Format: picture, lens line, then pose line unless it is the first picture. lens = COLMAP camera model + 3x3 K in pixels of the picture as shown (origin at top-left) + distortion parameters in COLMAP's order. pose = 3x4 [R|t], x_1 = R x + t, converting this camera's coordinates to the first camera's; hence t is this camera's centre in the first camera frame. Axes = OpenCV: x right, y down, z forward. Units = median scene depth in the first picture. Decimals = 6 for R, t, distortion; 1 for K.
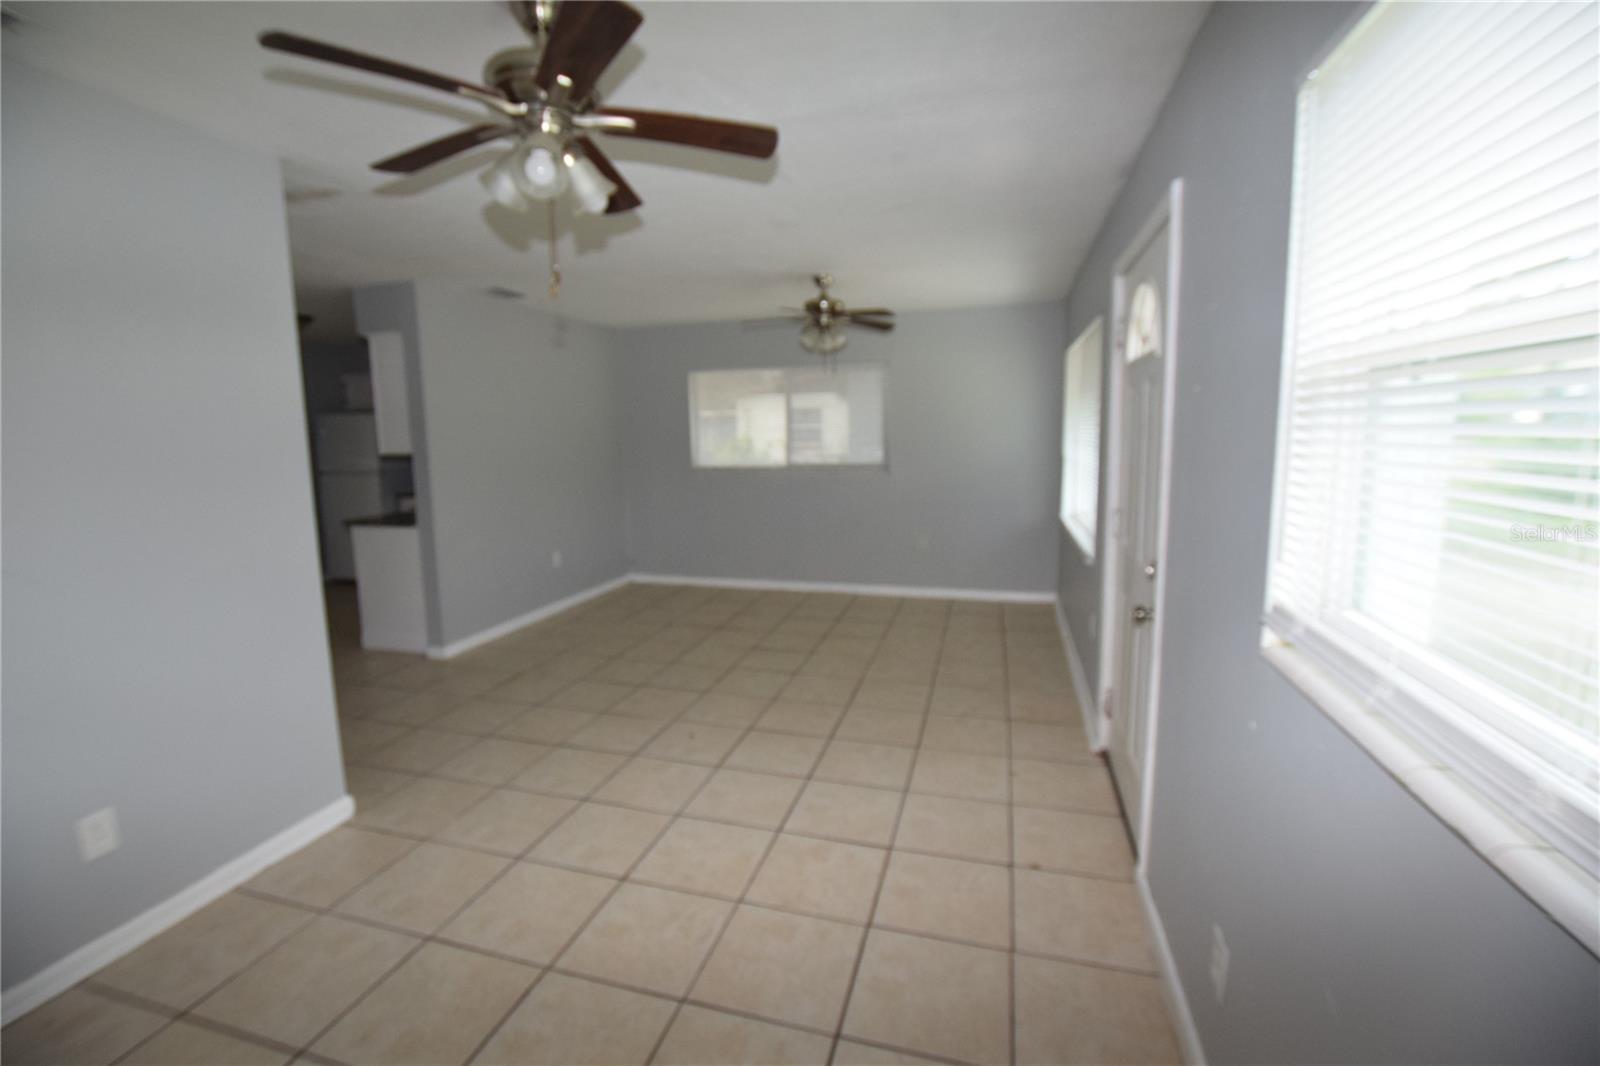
lens RADIAL K [[705.4, 0, 790.4], [0, 705.4, 523.9], [0, 0, 1]] dist [-0.029890, 0.000469]
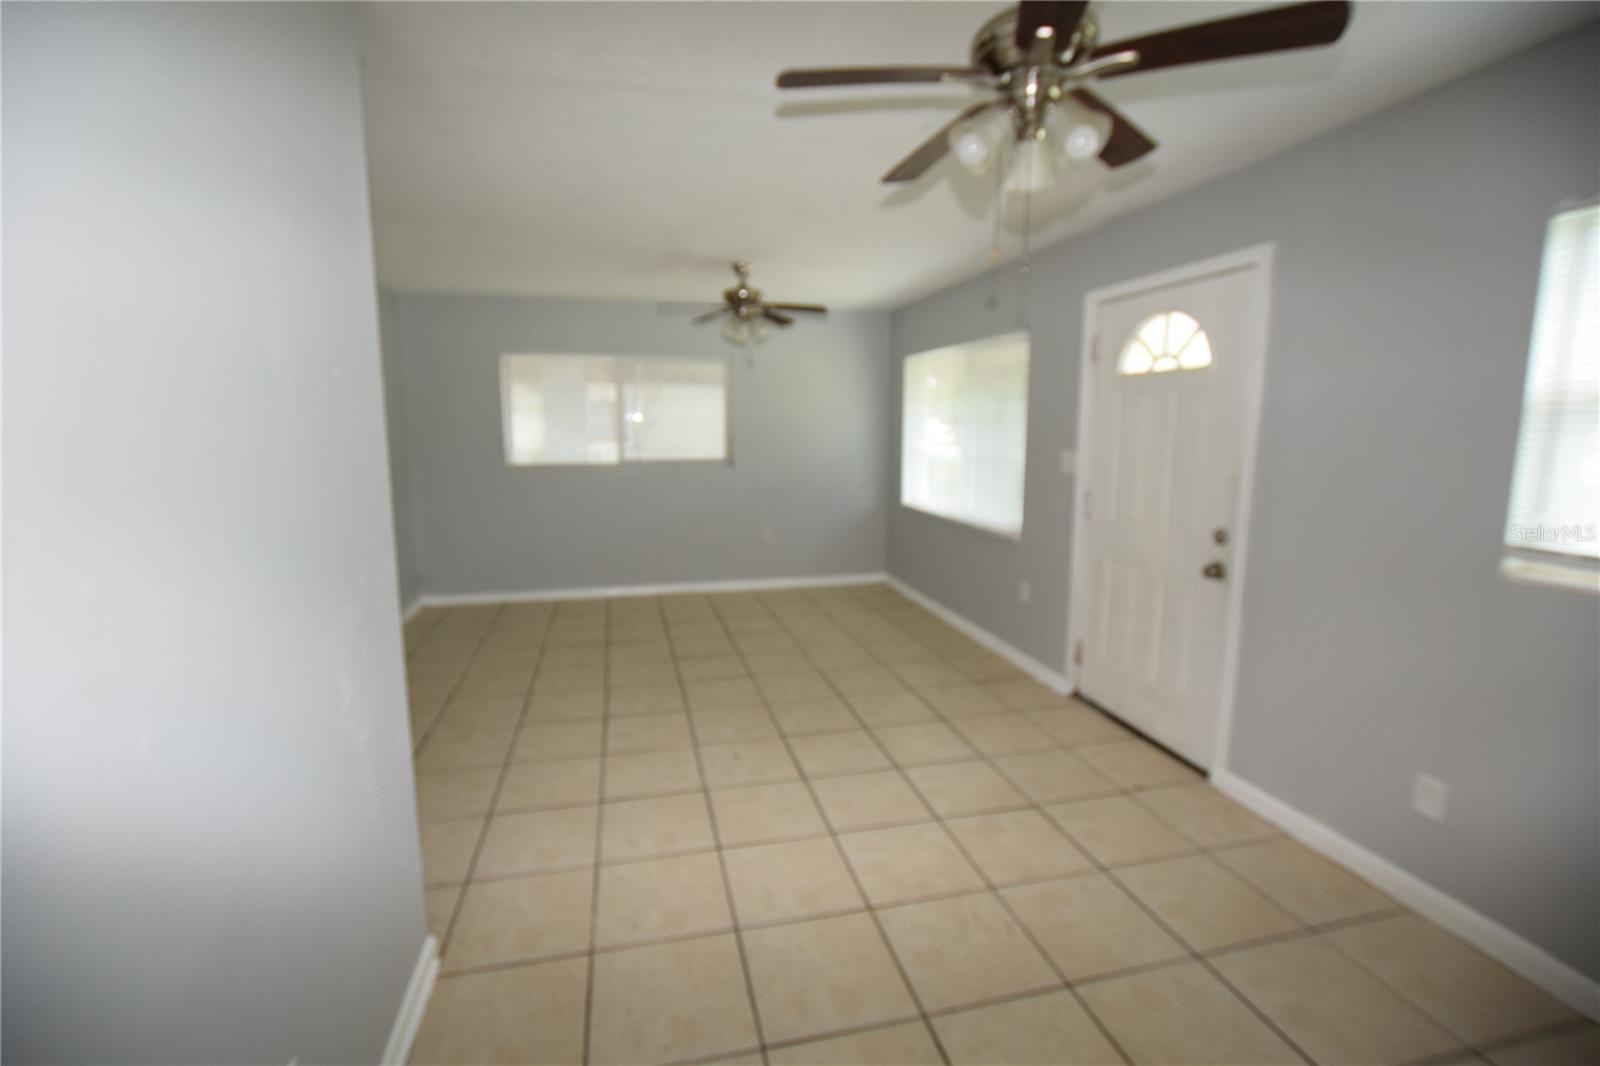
lens RADIAL K [[712.7, 0, 795.5], [0, 712.7, 516.7], [0, 0, 1]] dist [-0.013473, -0.000010]
pose [[0.865277, -0.046693, 0.499115, -0.494941], [0.049782, 0.998735, 0.007131, -0.010267], [-0.498817, 0.018677, 0.866506, 0.150793]]
